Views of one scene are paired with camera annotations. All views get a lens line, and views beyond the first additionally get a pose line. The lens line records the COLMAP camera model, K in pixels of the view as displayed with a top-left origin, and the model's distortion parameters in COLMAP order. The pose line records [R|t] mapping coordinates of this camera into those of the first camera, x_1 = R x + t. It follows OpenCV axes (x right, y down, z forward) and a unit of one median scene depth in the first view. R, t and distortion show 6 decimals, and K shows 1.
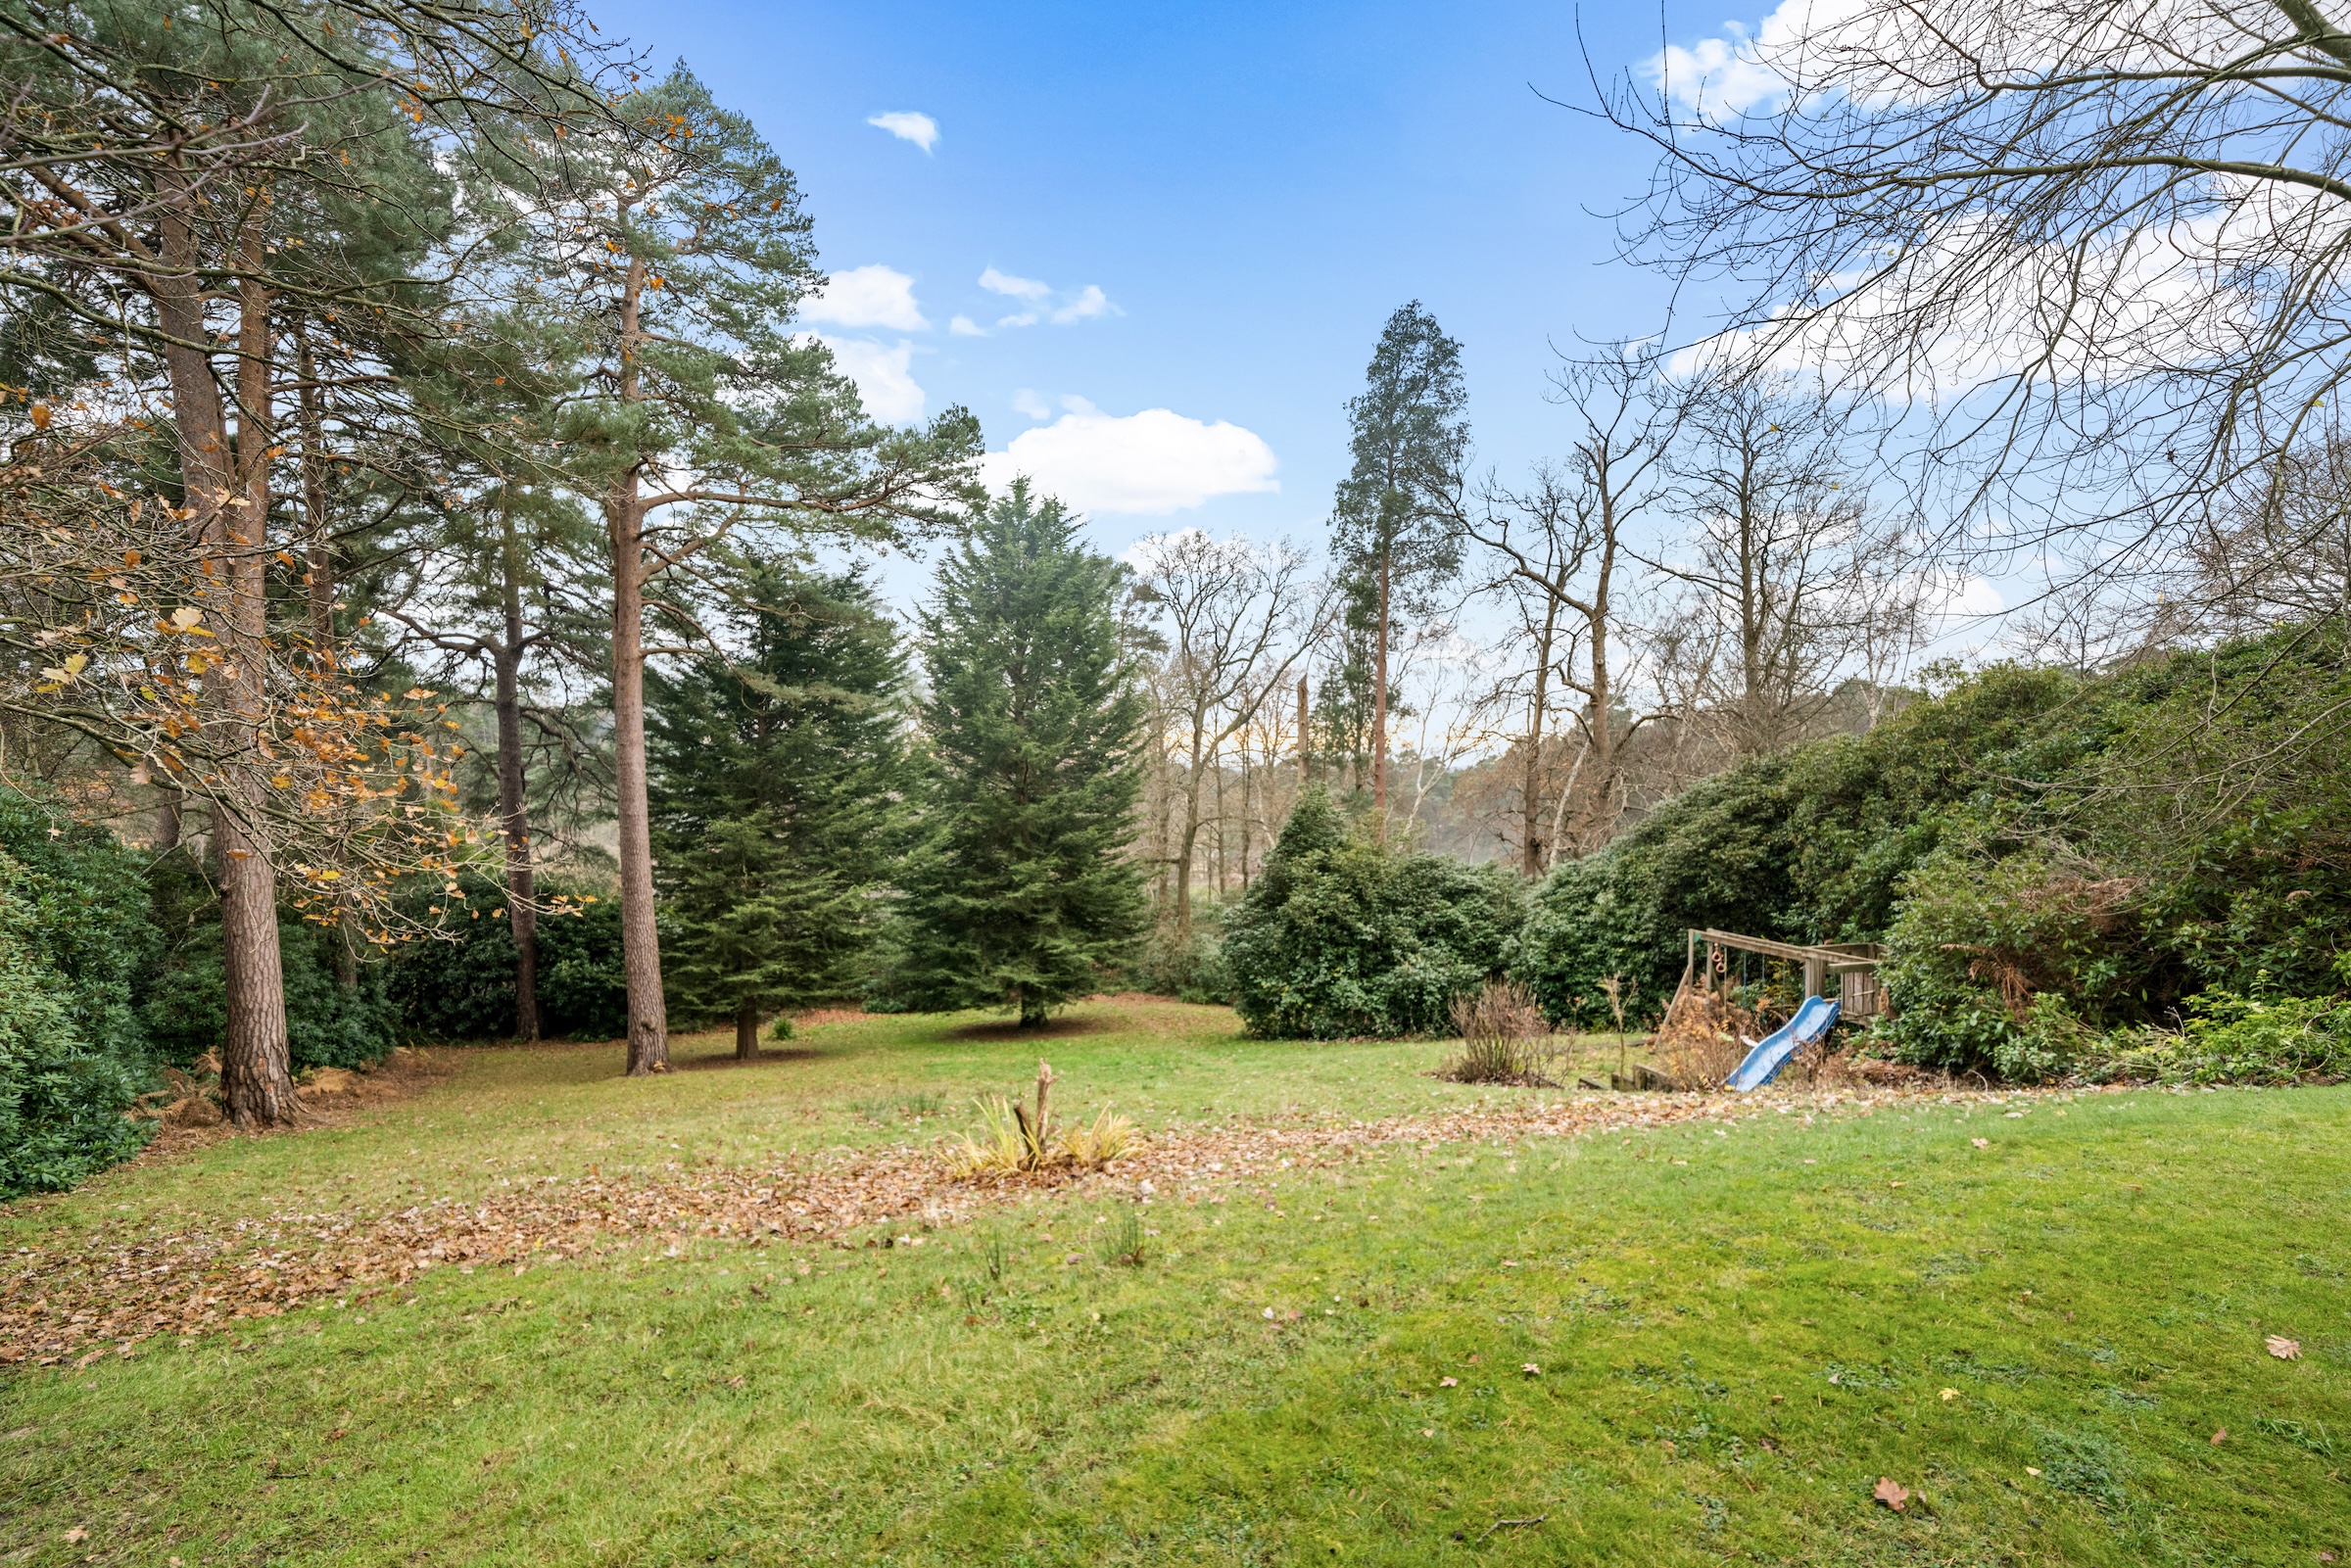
lens RADIAL K [[997.6, 0, 1175.5], [0, 997.6, 784.0], [0, 0, 1]] dist [-0.001361, -0.000482]
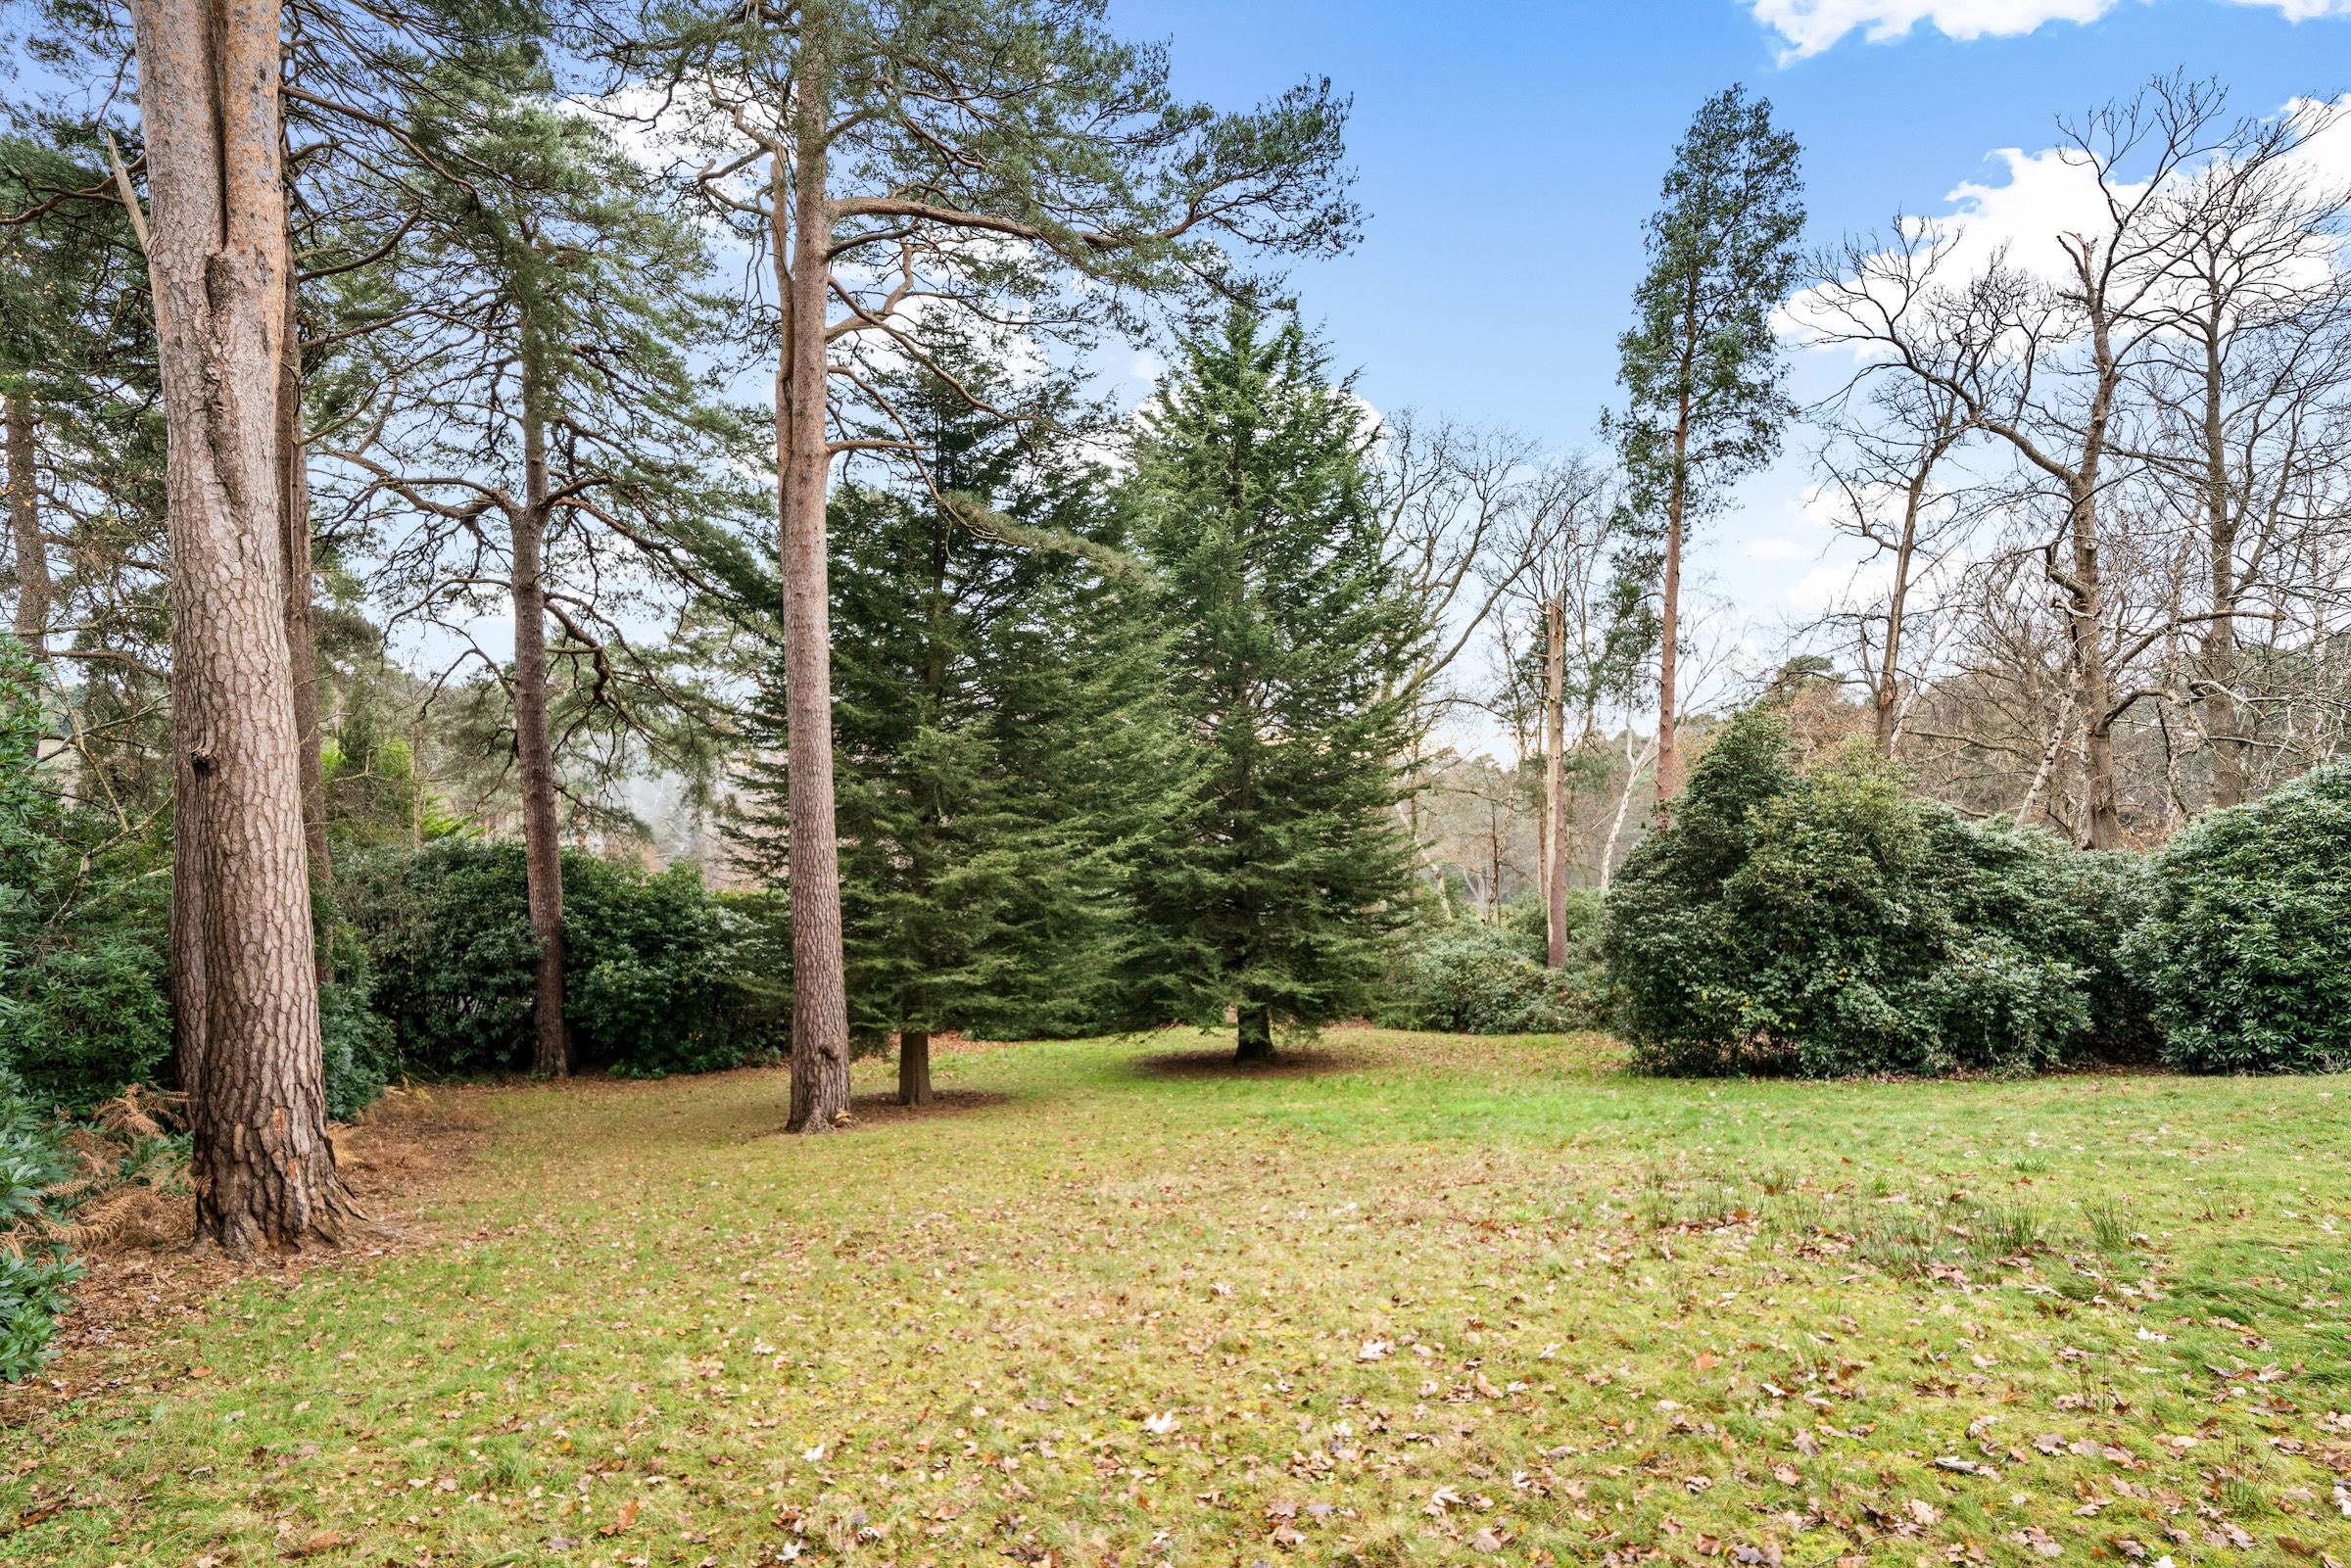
lens RADIAL K [[1123.5, 0, 1175.5], [0, 1123.5, 784.0], [0, 0, 1]] dist [0.002004, 0.000925]
pose [[0.999673, 0.008486, 0.024103, -0.251817], [-0.008336, 0.999945, -0.006298, 0.059456], [-0.024155, 0.006095, 0.999690, 0.223596]]
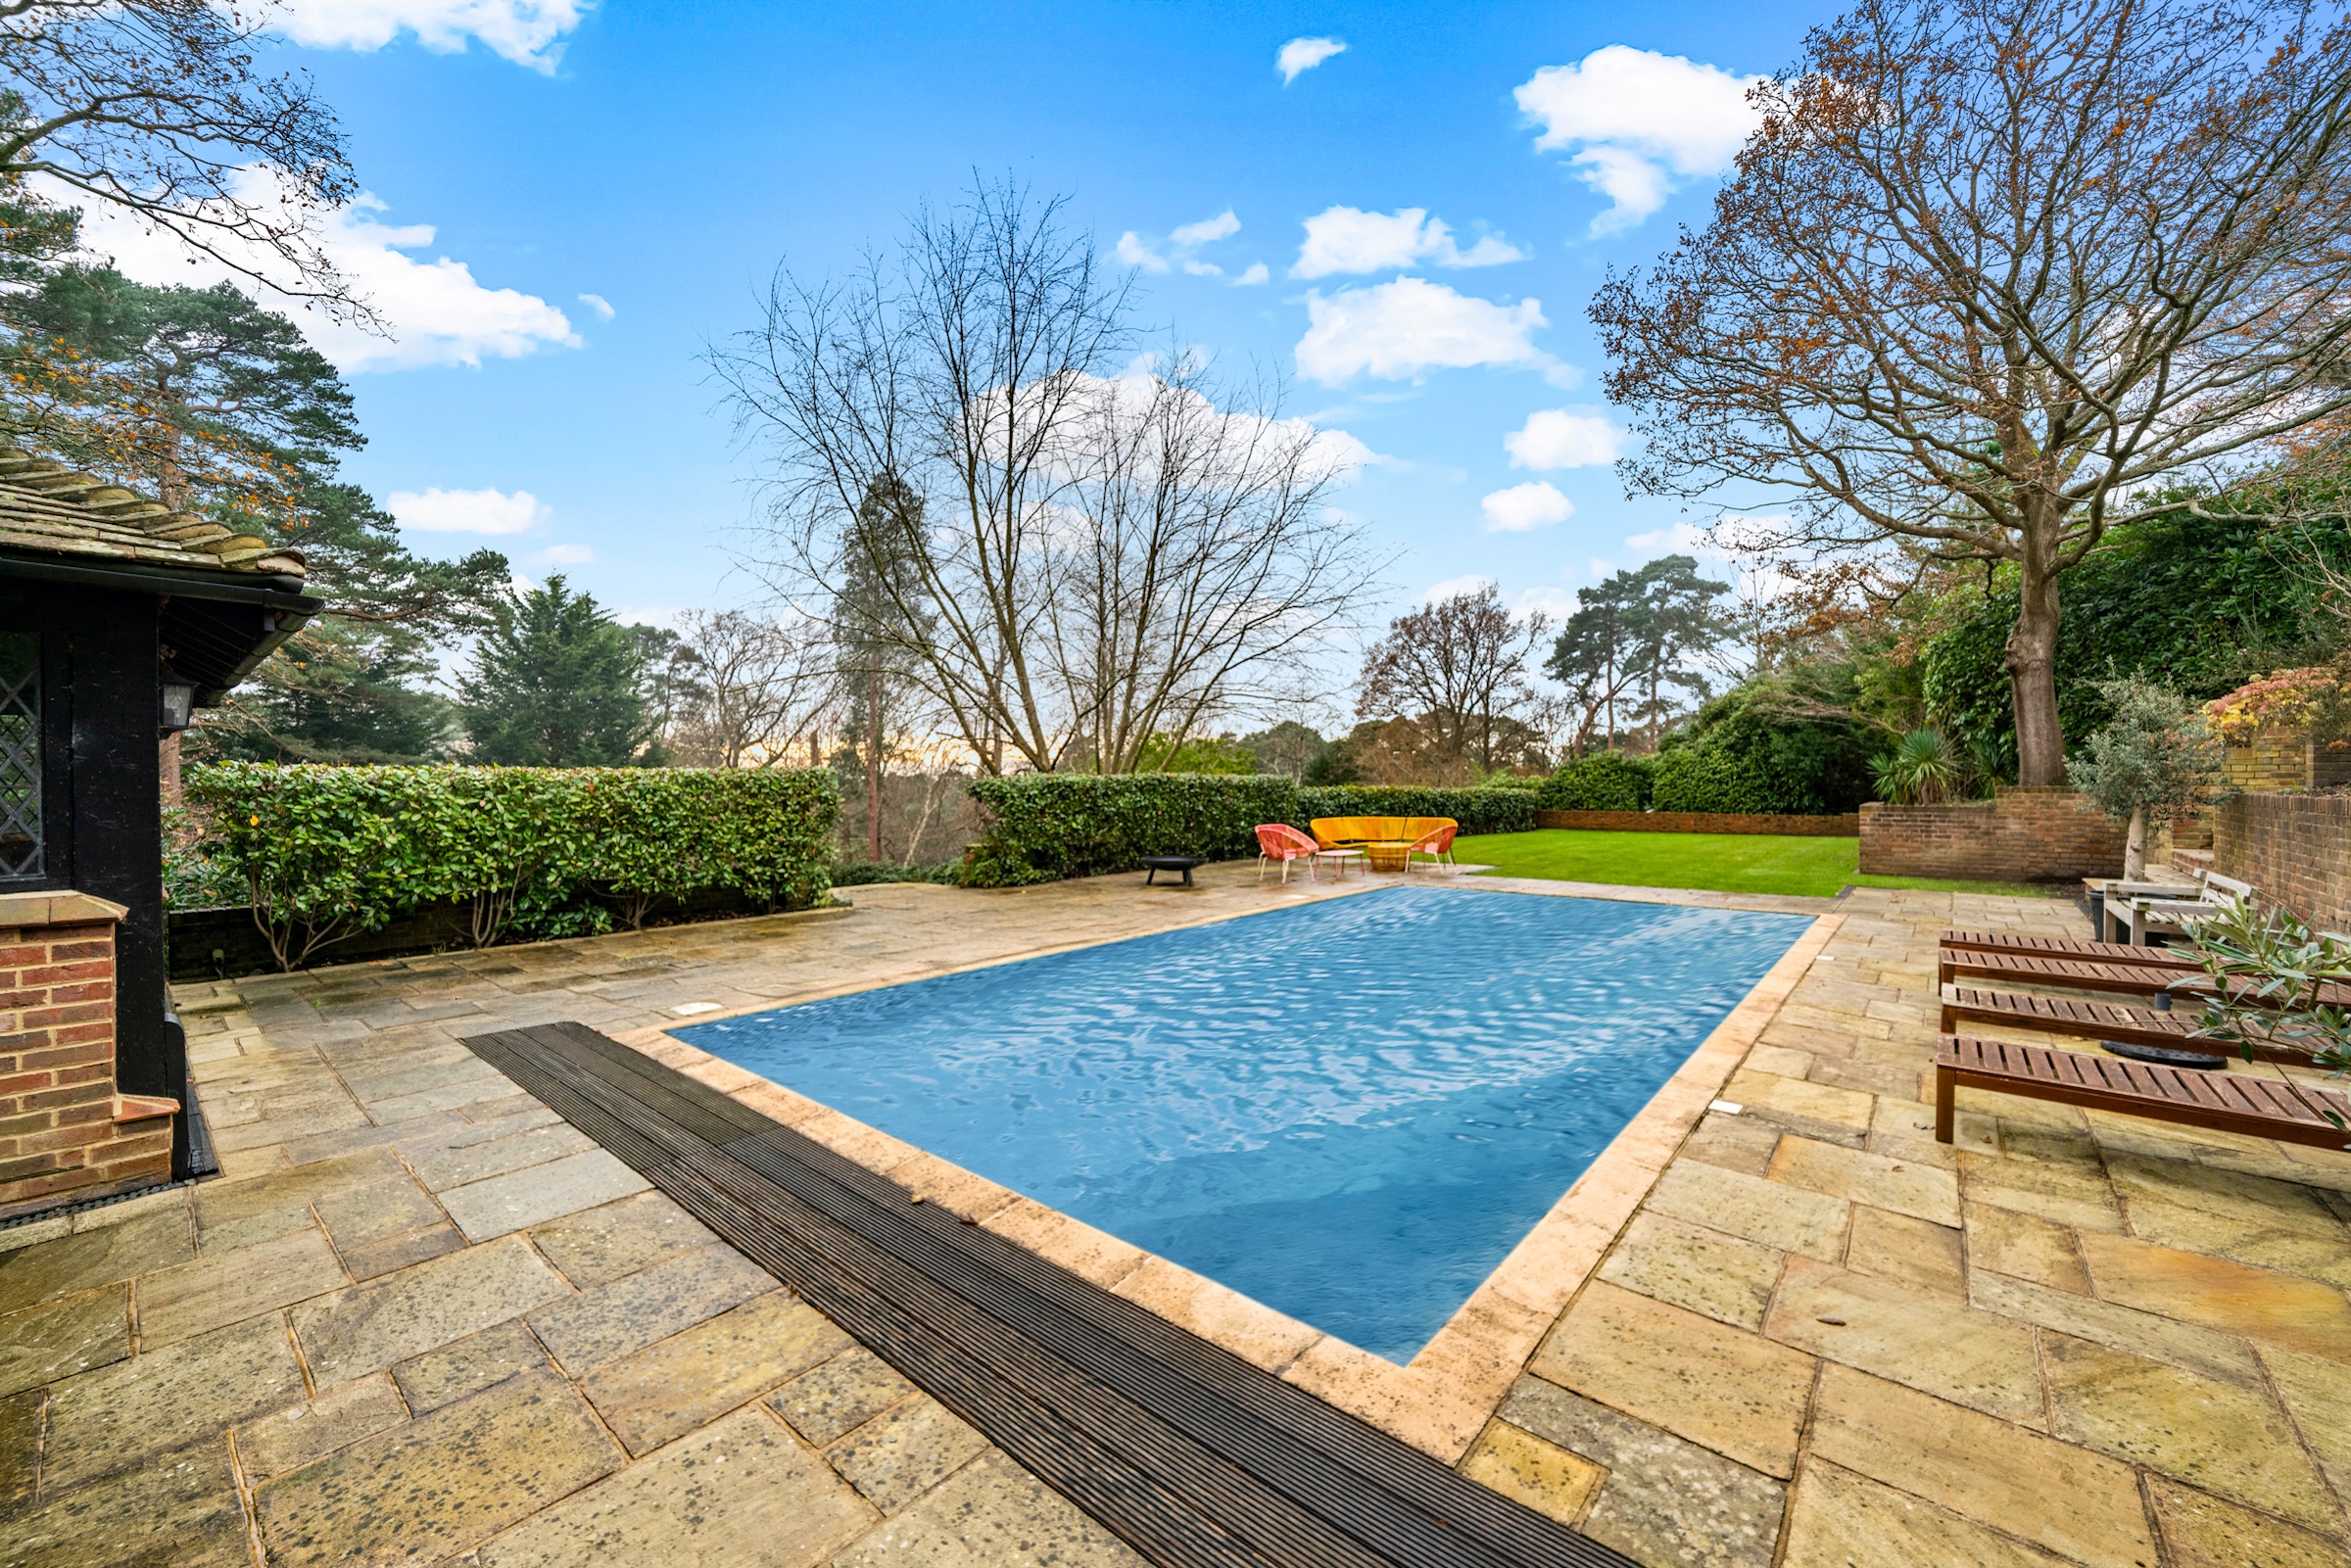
lens RADIAL K [[908.7, 0, 1175.5], [0, 908.7, 784.0], [0, 0, 1]] dist [-0.000075, 0.000011]
pose [[0.920388, -0.004552, 0.390980, 0.150162], [0.008233, 0.999936, -0.007738, -0.033816], [-0.390920, 0.010341, 0.920367, -0.474921]]
